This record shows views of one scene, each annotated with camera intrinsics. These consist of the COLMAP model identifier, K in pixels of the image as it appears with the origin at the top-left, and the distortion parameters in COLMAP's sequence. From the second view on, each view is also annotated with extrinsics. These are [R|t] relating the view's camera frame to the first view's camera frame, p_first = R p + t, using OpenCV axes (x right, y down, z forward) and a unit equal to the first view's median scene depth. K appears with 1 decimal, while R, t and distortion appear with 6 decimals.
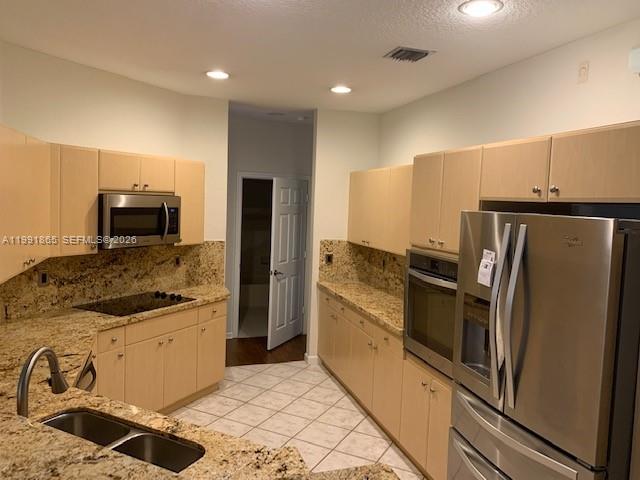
lens RADIAL K [[487.8, 0, 328.1], [0, 487.8, 236.0], [0, 0, 1]] dist [0.037926, -0.049042]
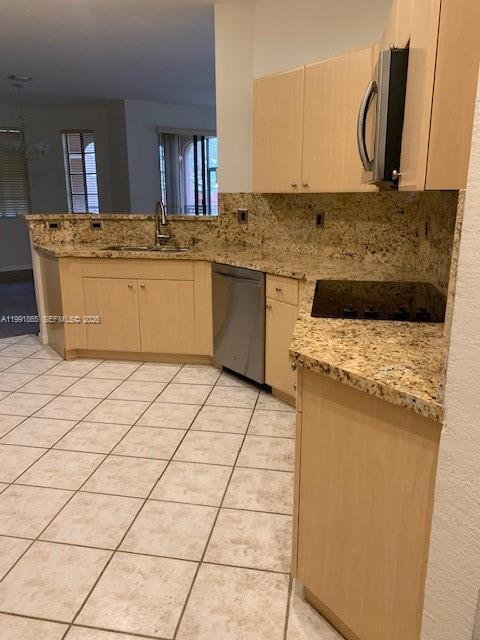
lens RADIAL K [[487.8, 0, 238.0], [0, 487.8, 319.8], [0, 0, 1]] dist [0.037926, -0.049042]
pose [[-0.955158, 0.047932, -0.292192, -0.092861], [-0.045892, 0.950921, 0.306010, 0.004381], [0.292519, 0.305697, -0.906080, 1.503584]]
